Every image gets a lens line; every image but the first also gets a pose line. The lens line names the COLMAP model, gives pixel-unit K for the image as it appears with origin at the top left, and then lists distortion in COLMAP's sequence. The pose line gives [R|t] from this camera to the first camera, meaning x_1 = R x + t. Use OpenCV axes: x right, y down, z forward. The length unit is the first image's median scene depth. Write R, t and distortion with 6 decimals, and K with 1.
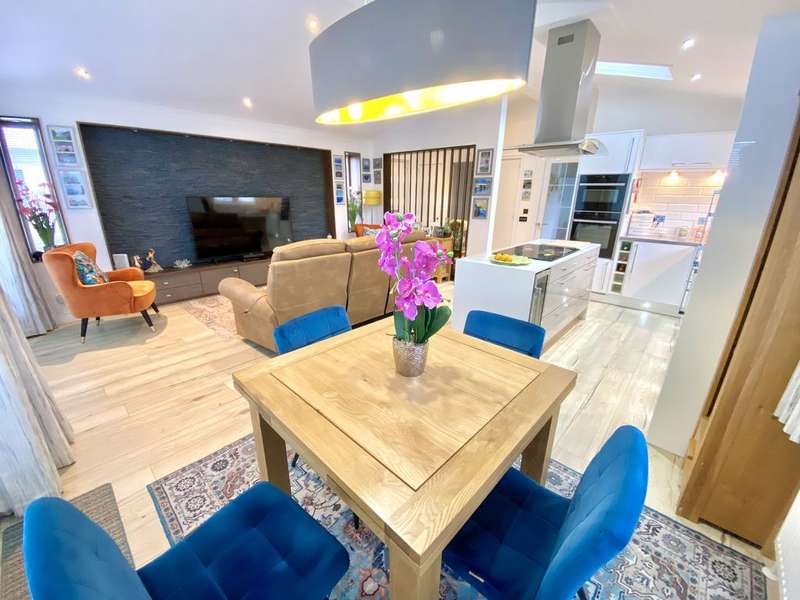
lens RADIAL K [[323.0, 0, 398.9], [0, 323.0, 303.2], [0, 0, 1]] dist [0.013112, -0.016926]
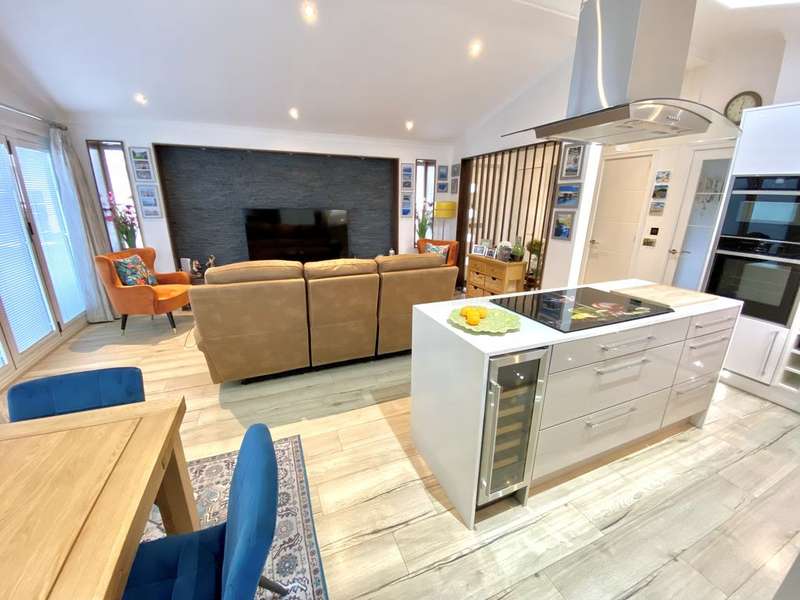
lens RADIAL K [[323.0, 0, 399.5], [0, 323.0, 303.3], [0, 0, 1]] dist [0.013112, -0.016926]
pose [[0.909536, 0.120828, -0.397674, 0.275369], [-0.132277, 0.991212, -0.001370, -0.089564], [0.394013, 0.053849, 0.917526, 0.250501]]
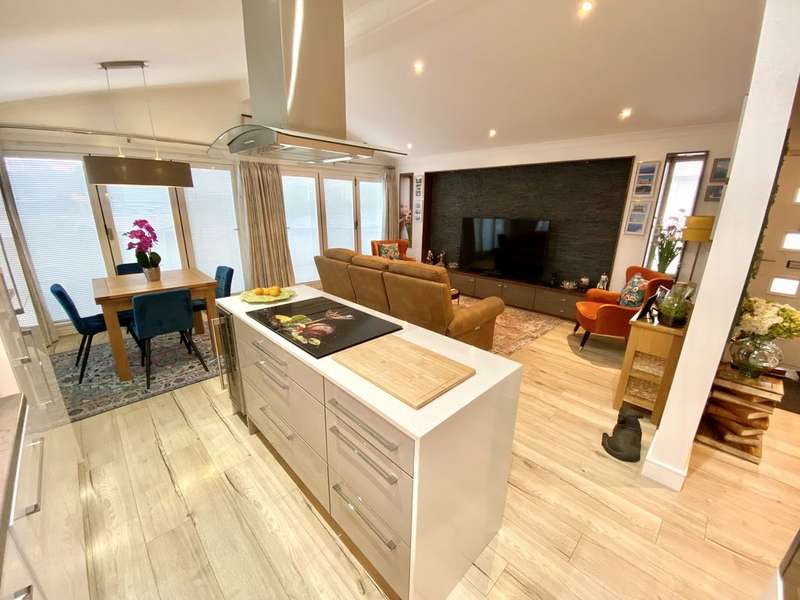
lens RADIAL K [[323.0, 0, 399.1], [0, 323.0, 303.8], [0, 0, 1]] dist [0.013112, -0.016926]
pose [[-0.047094, 0.281791, -0.958319, 0.733934], [-0.333056, 0.900055, 0.281026, -0.299267], [0.941730, 0.332408, 0.051465, 0.819228]]
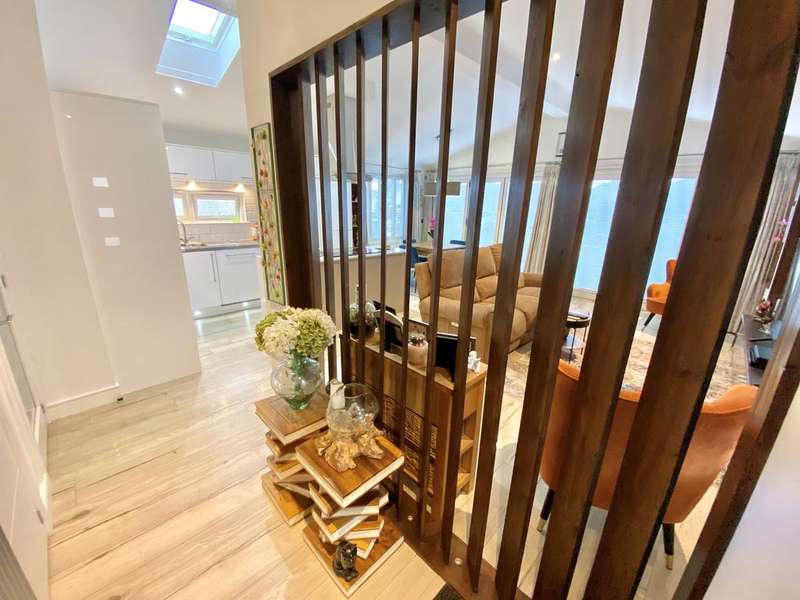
lens RADIAL K [[323.0, 0, 398.7], [0, 323.0, 301.0], [0, 0, 1]] dist [0.013112, -0.016926]
pose [[-0.998615, -0.045666, 0.026124, 0.125054], [-0.022026, 0.813847, 0.580662, -0.582778], [-0.047777, 0.579282, -0.813726, 1.653500]]
